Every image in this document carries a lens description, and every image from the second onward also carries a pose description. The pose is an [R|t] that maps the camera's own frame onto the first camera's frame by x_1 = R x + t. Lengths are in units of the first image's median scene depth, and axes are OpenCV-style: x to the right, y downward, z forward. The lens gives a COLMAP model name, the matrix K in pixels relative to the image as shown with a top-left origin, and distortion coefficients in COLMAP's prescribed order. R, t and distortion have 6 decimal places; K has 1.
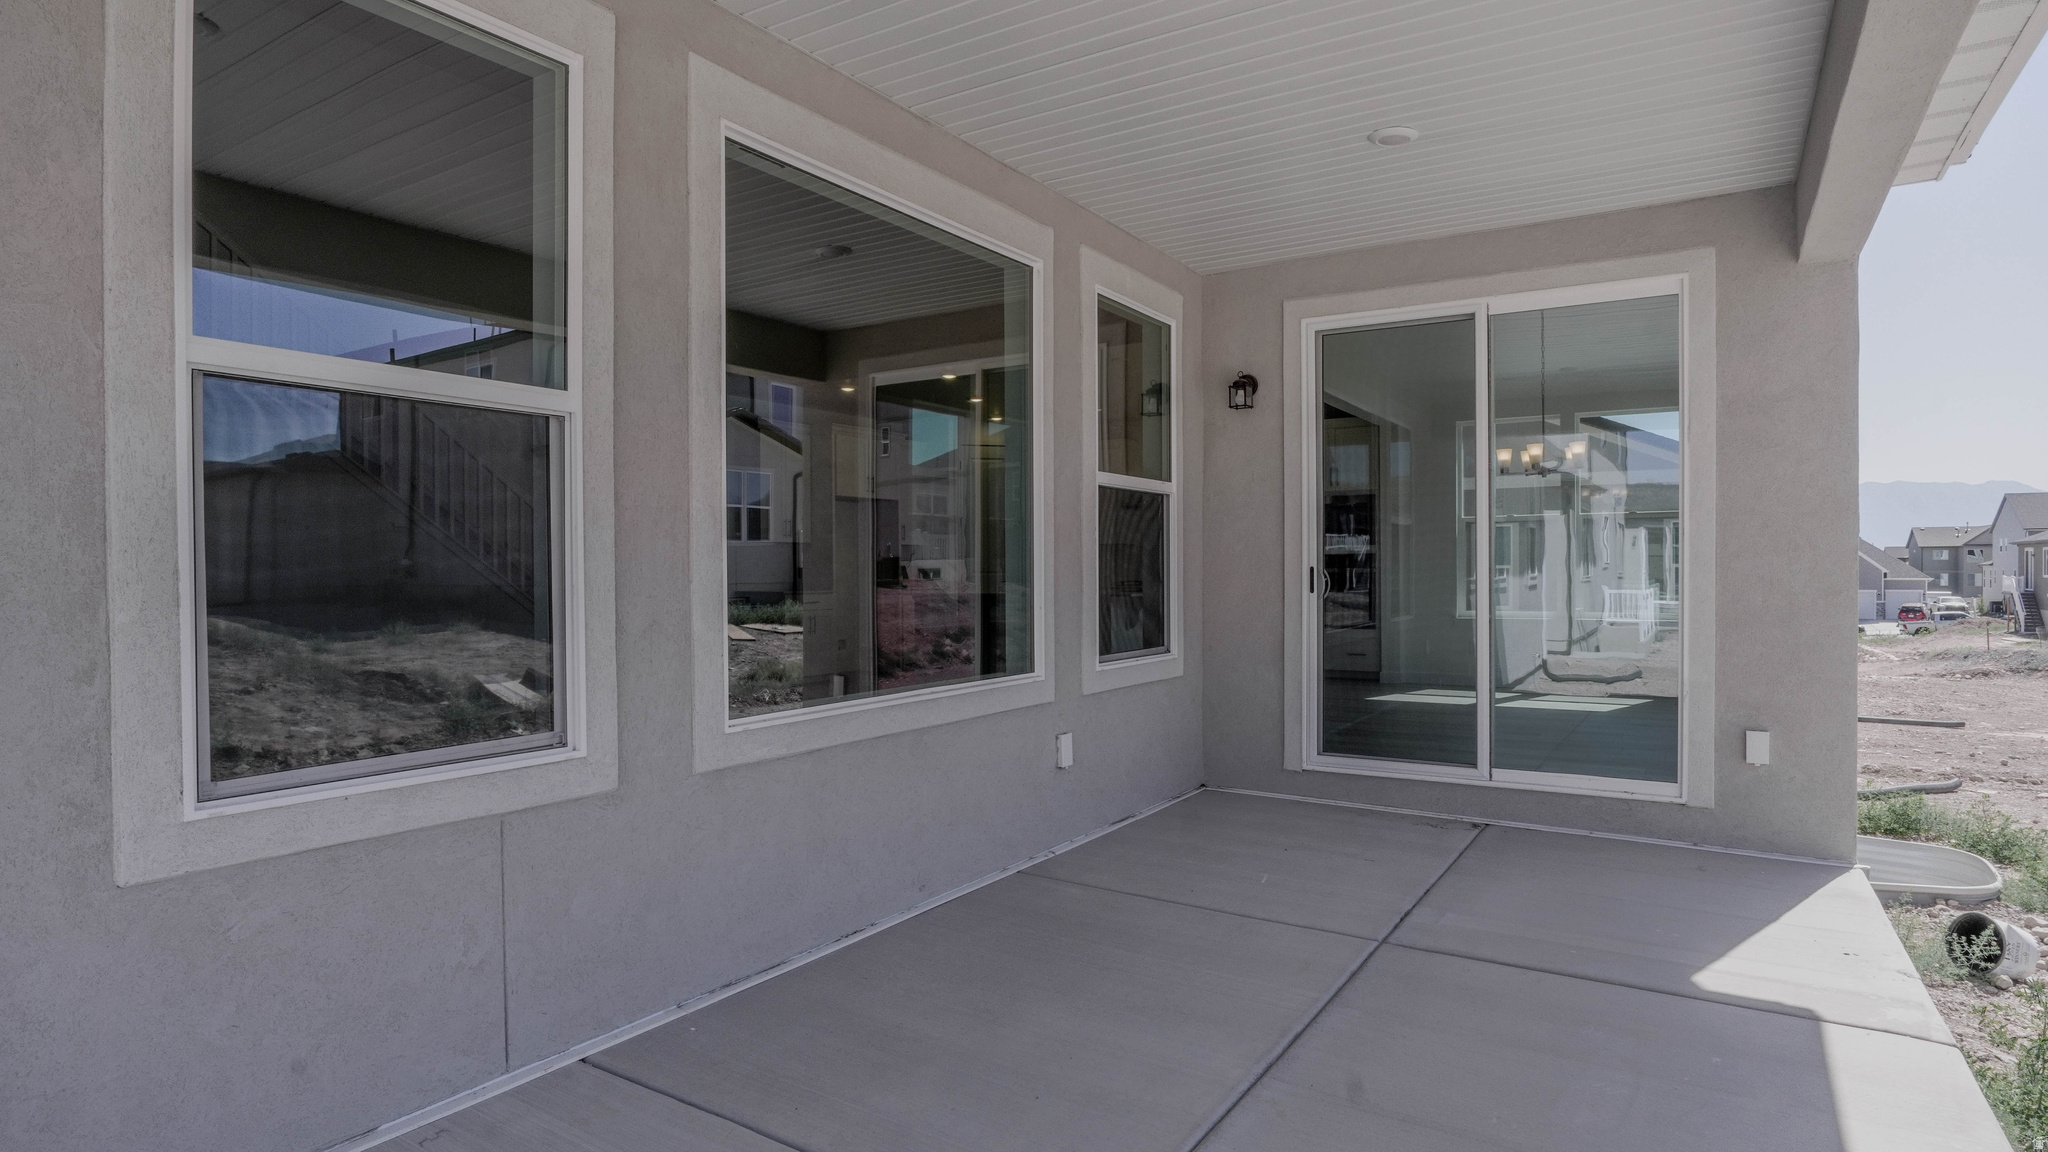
lens RADIAL K [[1118.1, 0, 1024.5], [0, 1118.1, 571.9], [0, 0, 1]] dist [-0.031933, 0.005564]
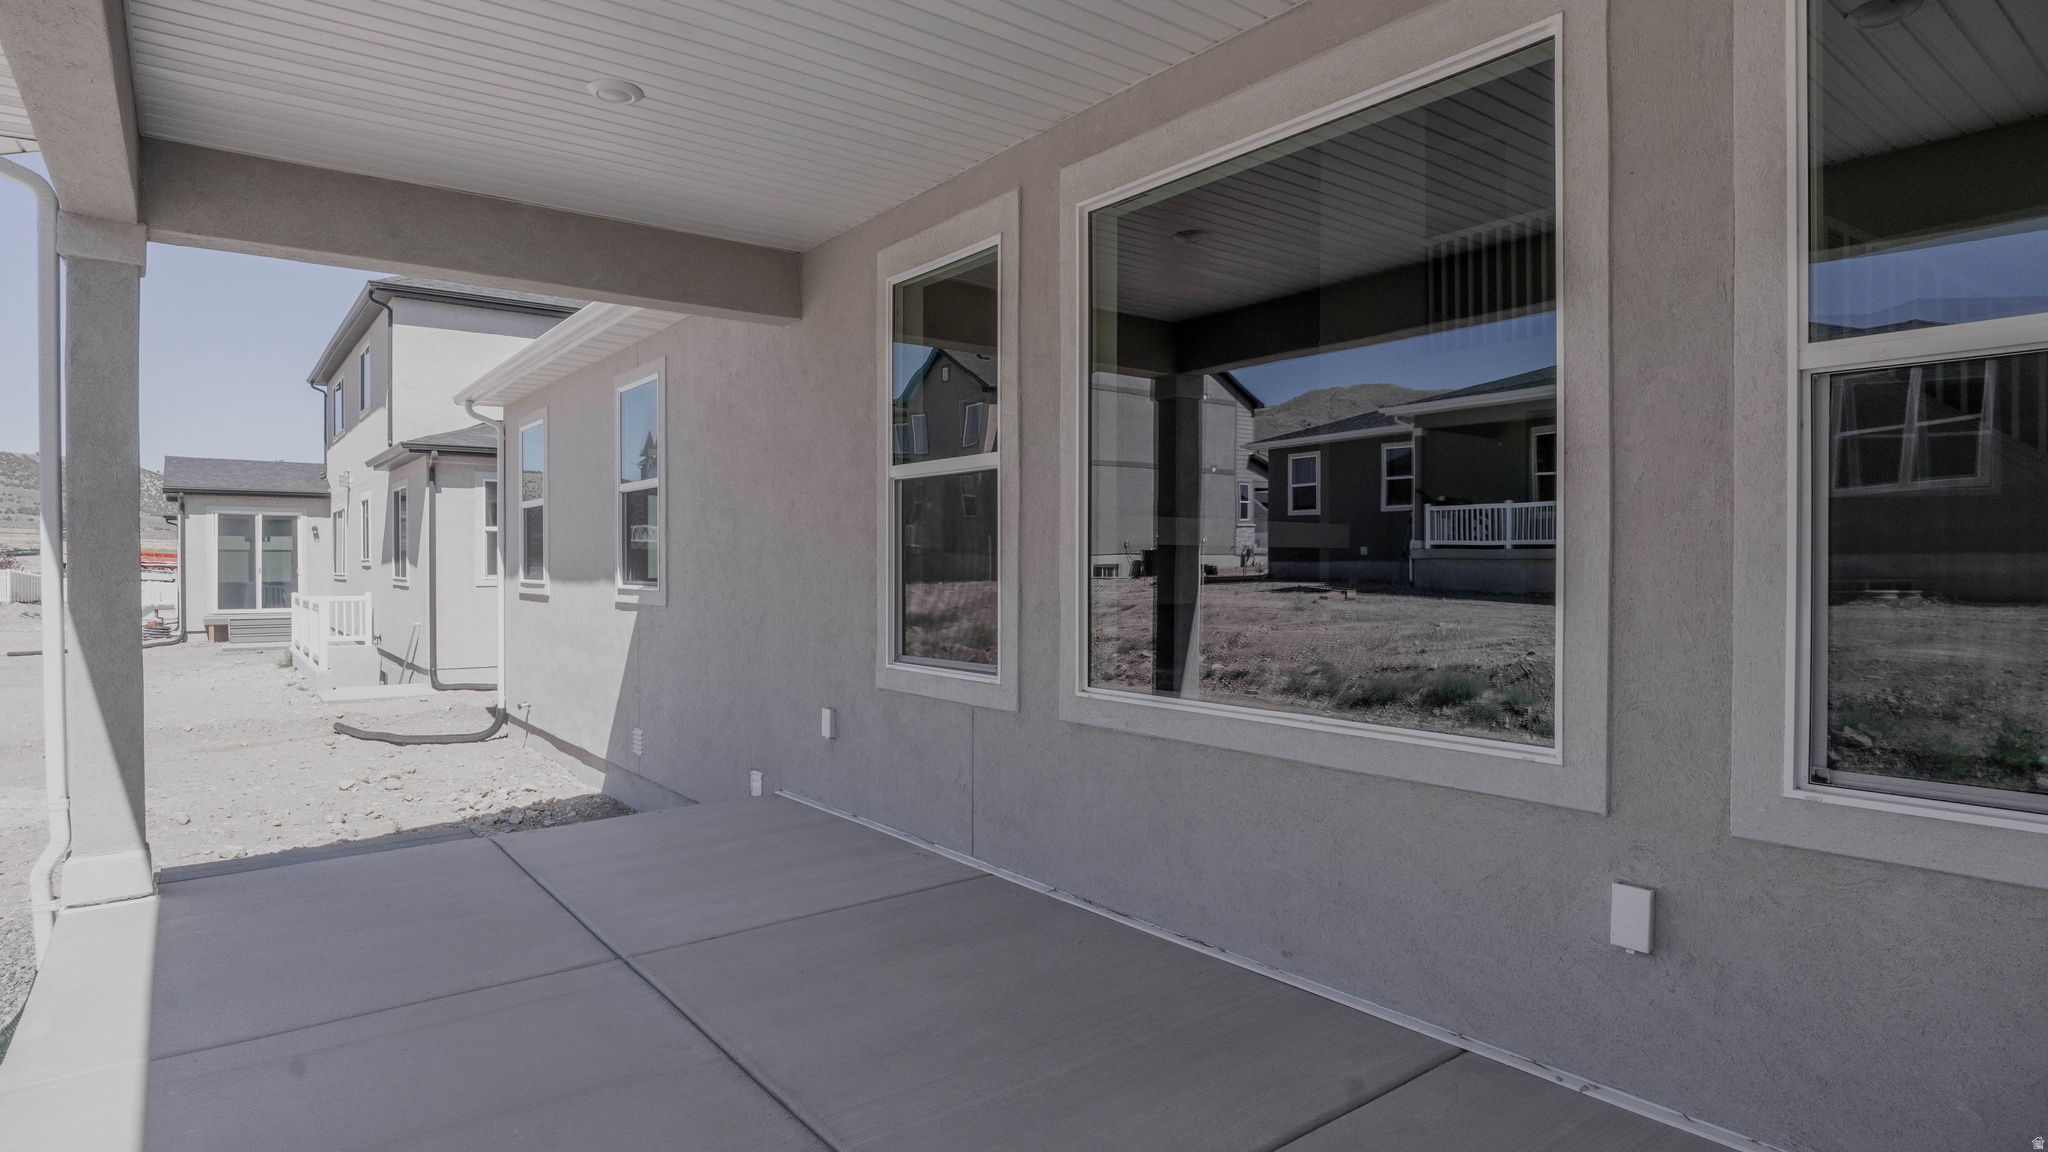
lens RADIAL K [[1118.1, 0, 1027.1], [0, 1118.1, 580.1], [0, 0, 1]] dist [-0.031933, 0.005564]
pose [[-0.356970, 0.012172, -0.934037, 0.944300], [-0.001746, 0.999905, 0.013697, -0.001560], [0.934114, 0.006521, -0.356914, 1.430733]]
